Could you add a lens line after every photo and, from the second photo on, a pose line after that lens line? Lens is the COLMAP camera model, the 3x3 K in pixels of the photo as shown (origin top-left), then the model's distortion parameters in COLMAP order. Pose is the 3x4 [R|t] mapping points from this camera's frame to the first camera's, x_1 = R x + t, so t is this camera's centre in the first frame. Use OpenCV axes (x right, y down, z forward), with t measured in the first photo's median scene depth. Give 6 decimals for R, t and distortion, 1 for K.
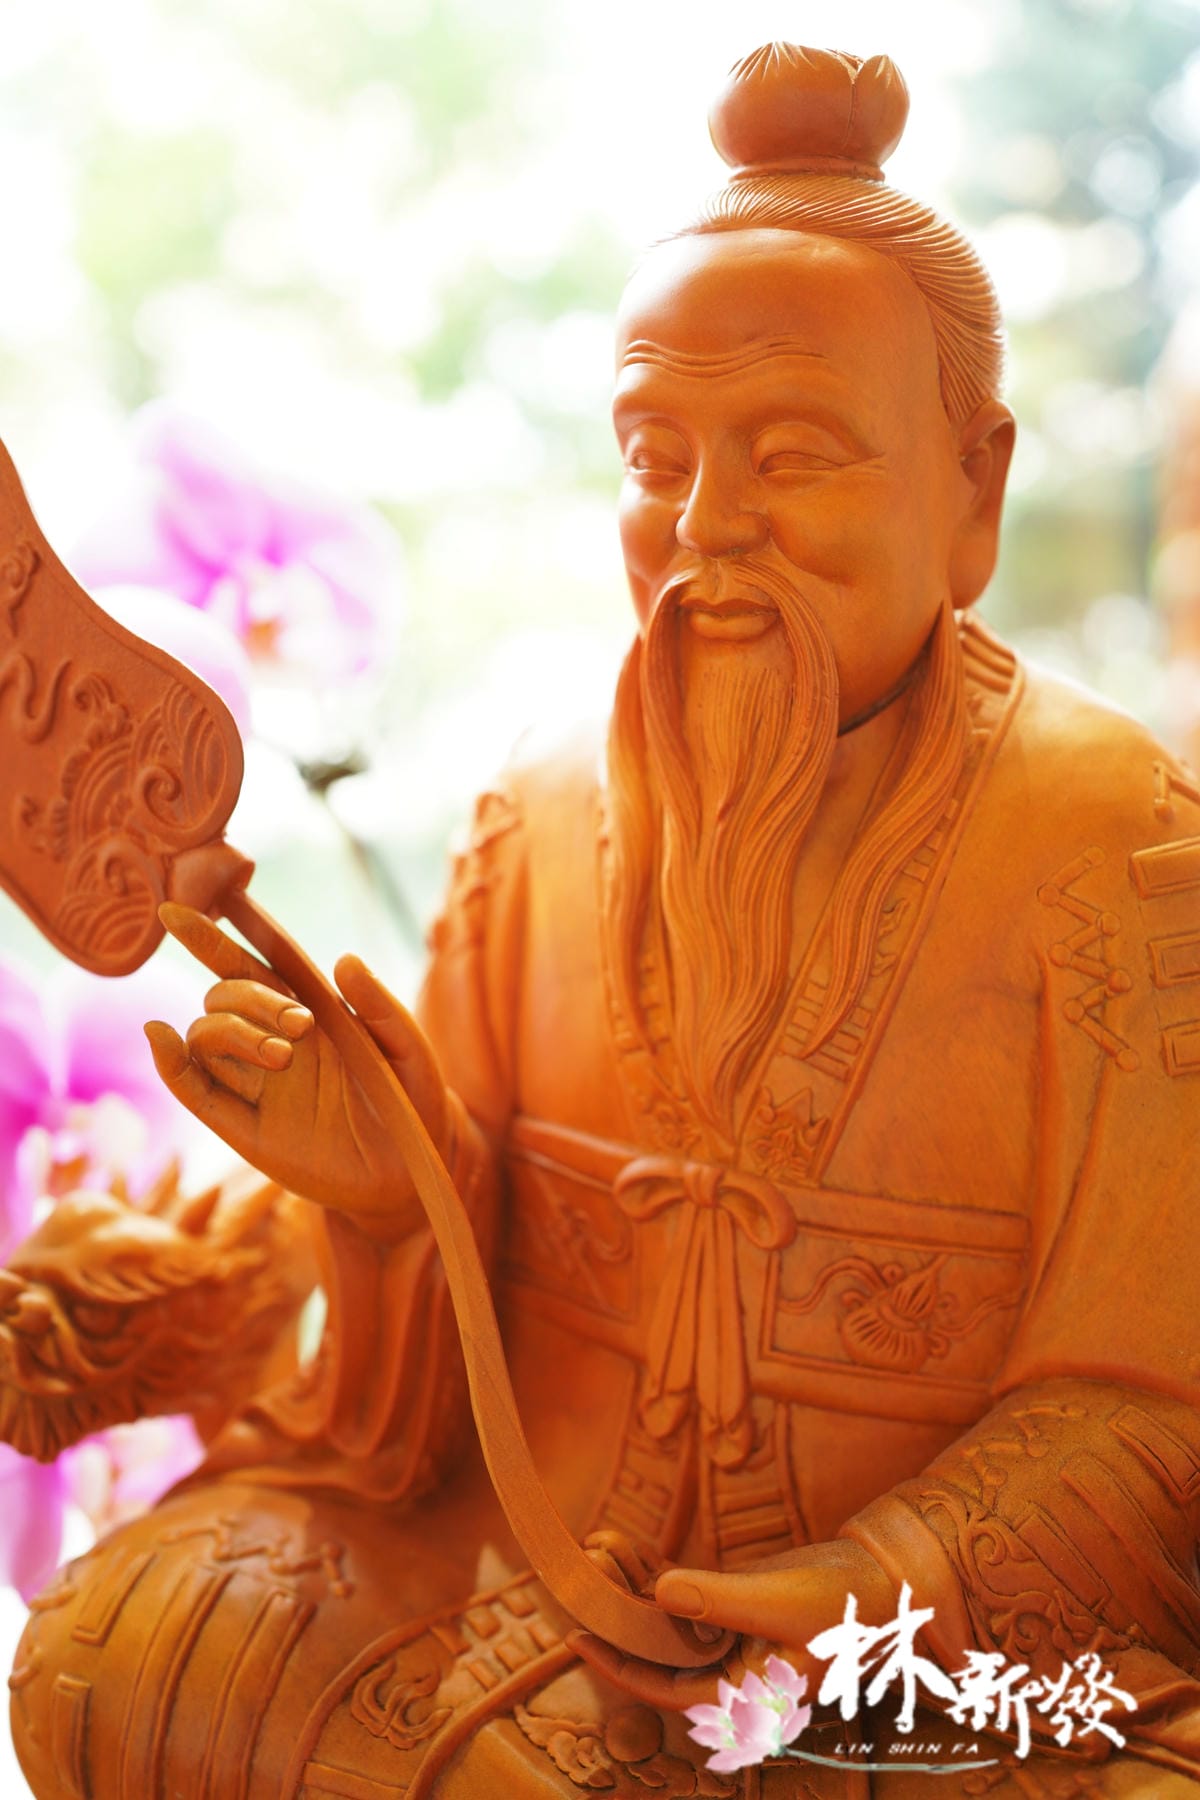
lens RADIAL K [[1835.2, 0, 587.6], [0, 1835.2, 900.8], [0, 0, 1]] dist [-0.026866, 0.170021]
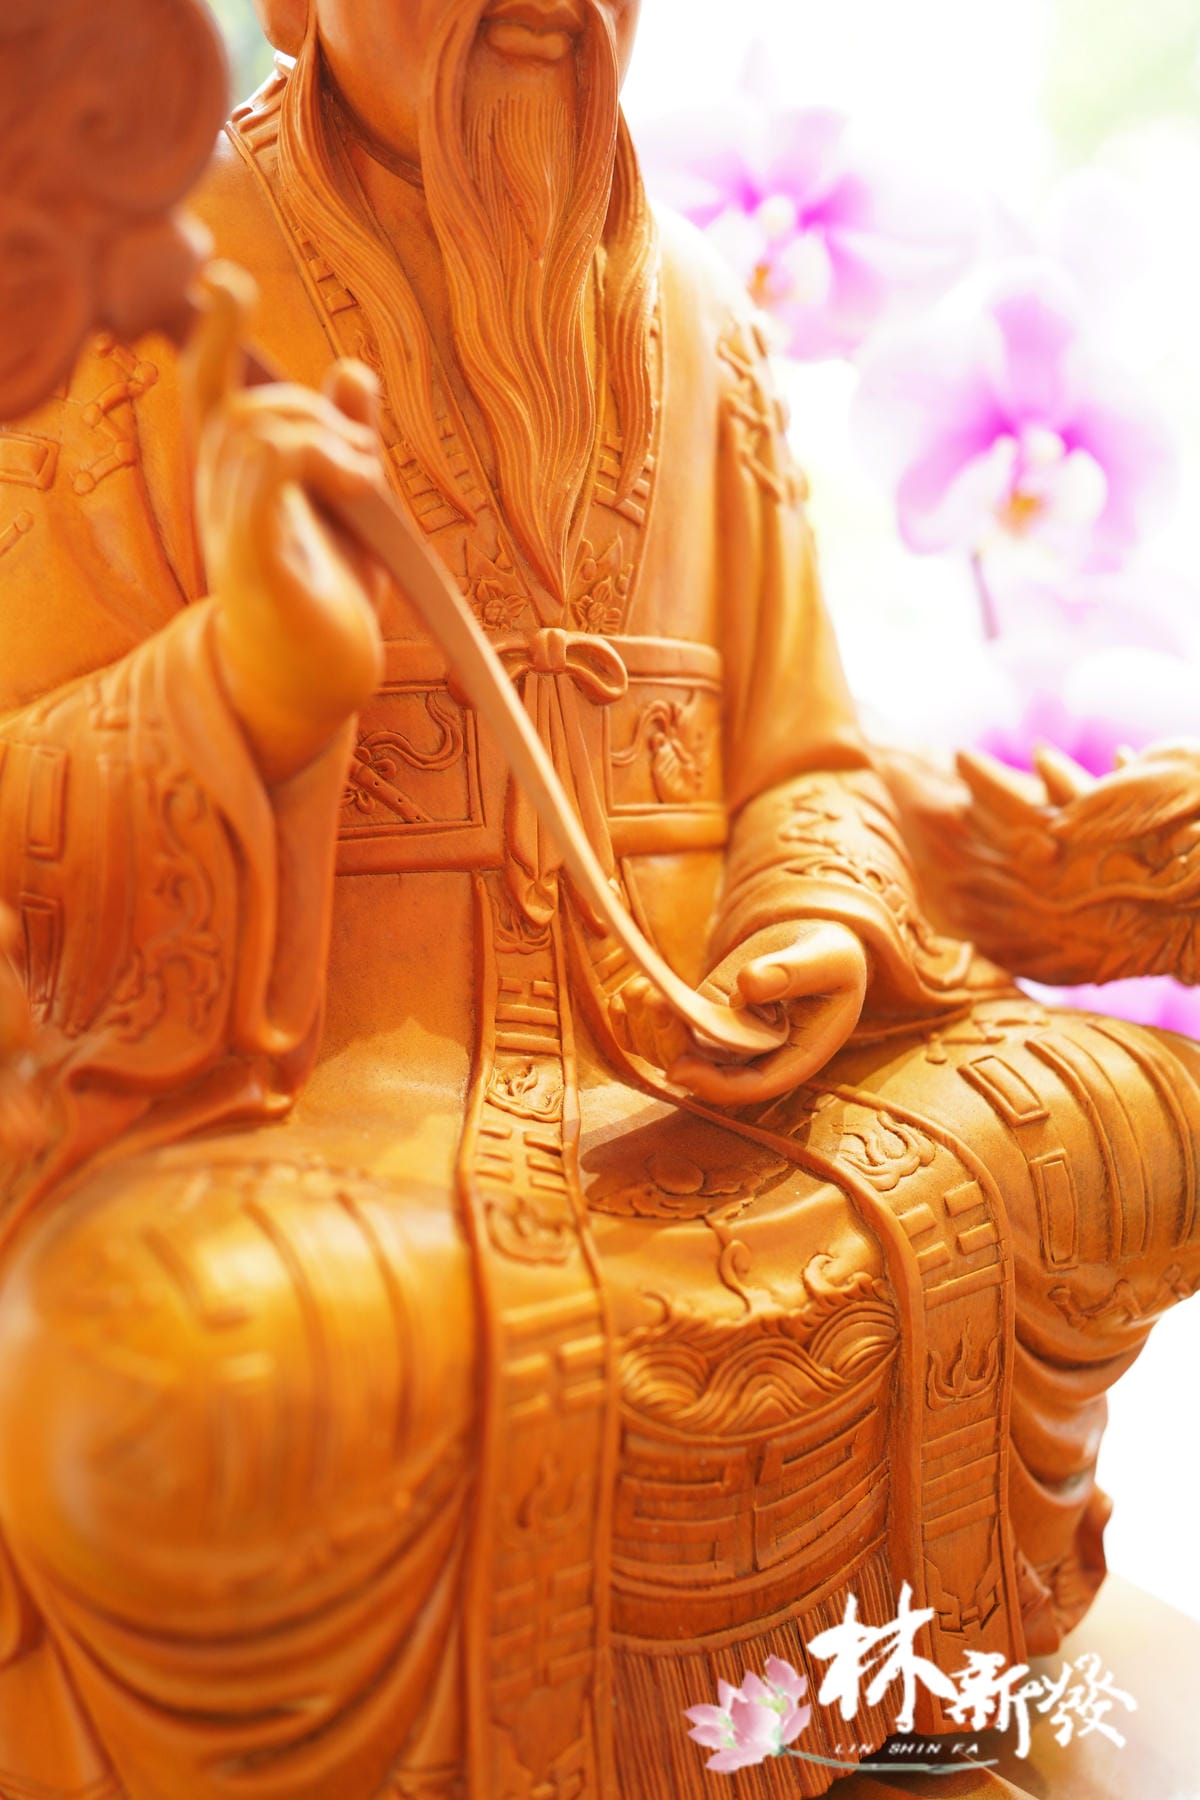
lens RADIAL K [[1819.2, 0, 604.3], [0, 1819.2, 912.9], [0, 0, 1]] dist [-0.005665, 0.114632]
pose [[0.519000, -0.189001, 0.833617, -0.776767], [0.177029, 0.977870, 0.111491, 0.194052], [-0.836242, 0.089710, 0.540973, 0.475390]]
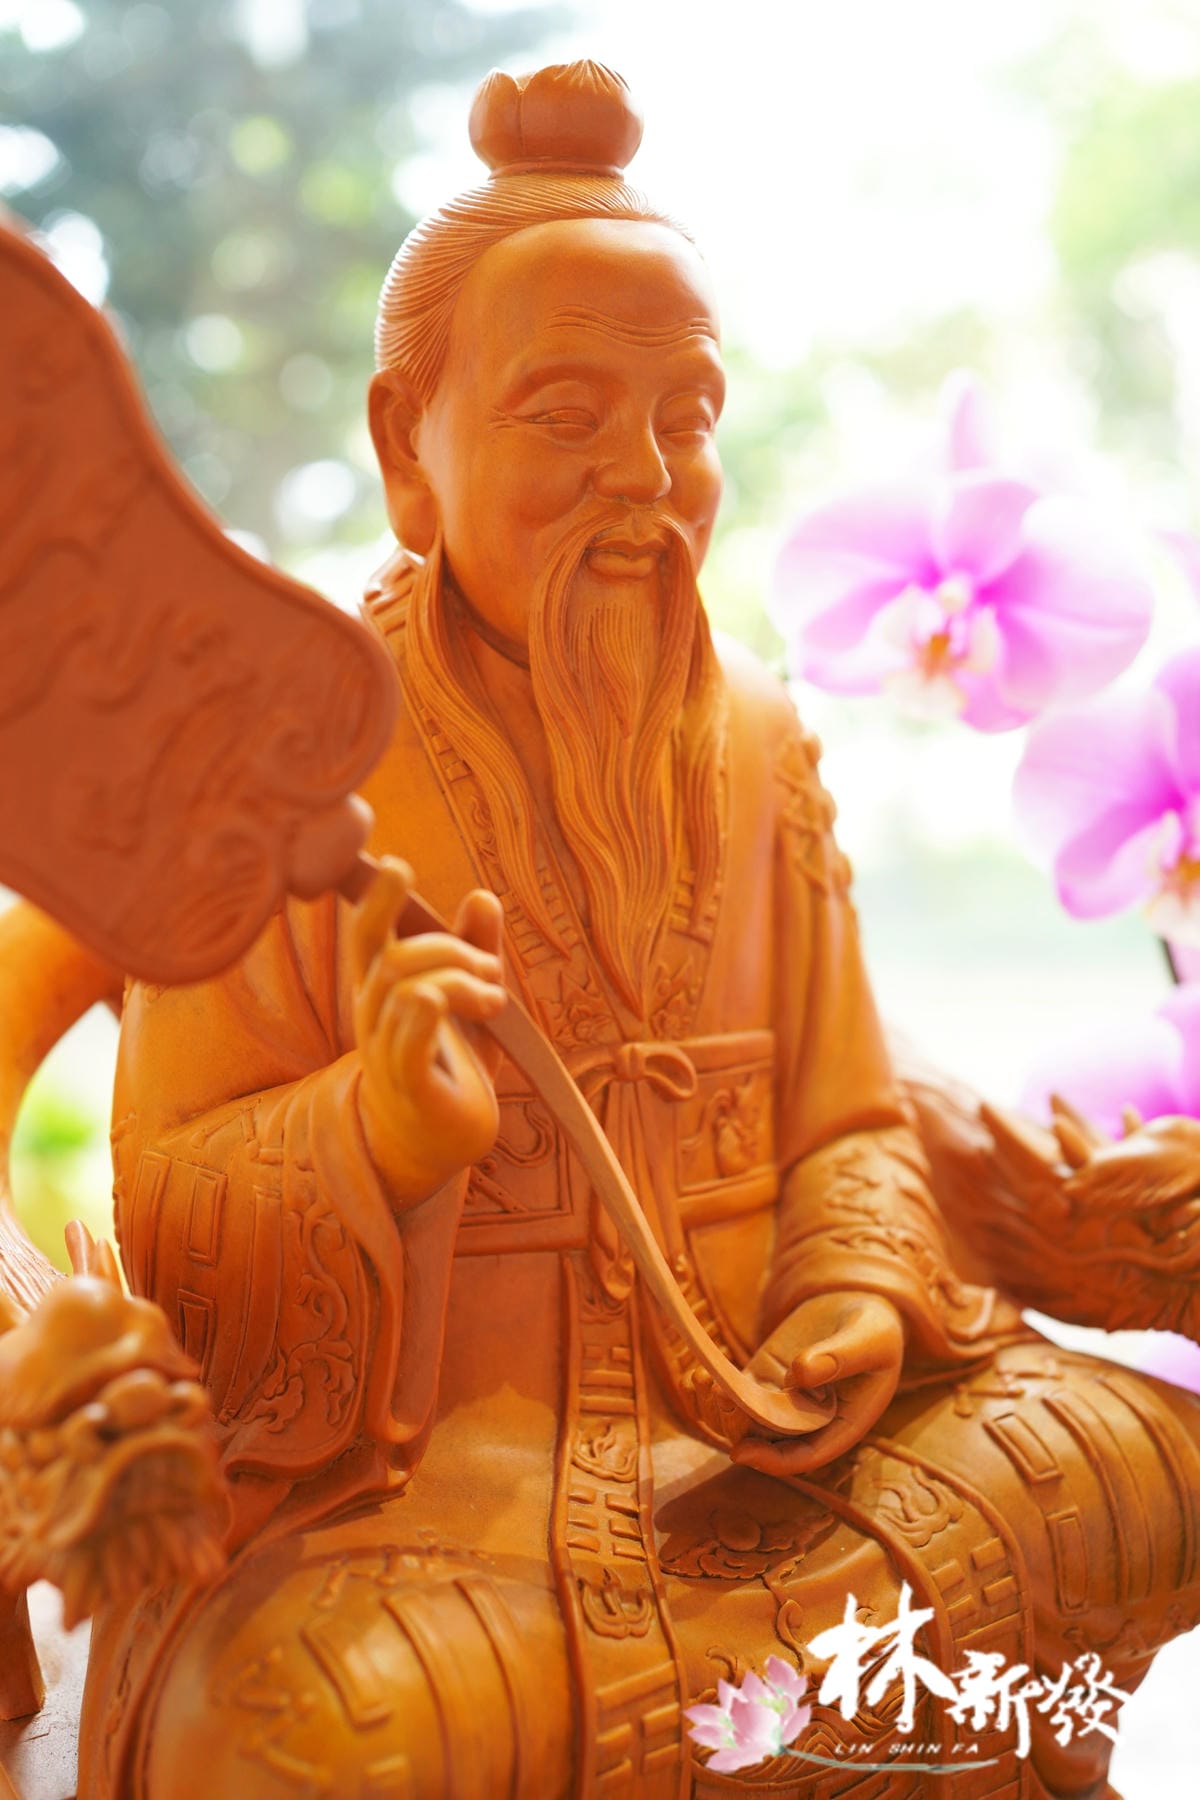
lens RADIAL K [[1835.2, 0, 587.6], [0, 1835.2, 900.8], [0, 0, 1]] dist [-0.026866, 0.170021]
pose [[0.532167, -0.146990, 0.833782, -0.901202], [0.164612, 0.983984, 0.068405, -0.025120], [-0.830483, 0.100848, 0.547840, 0.403299]]
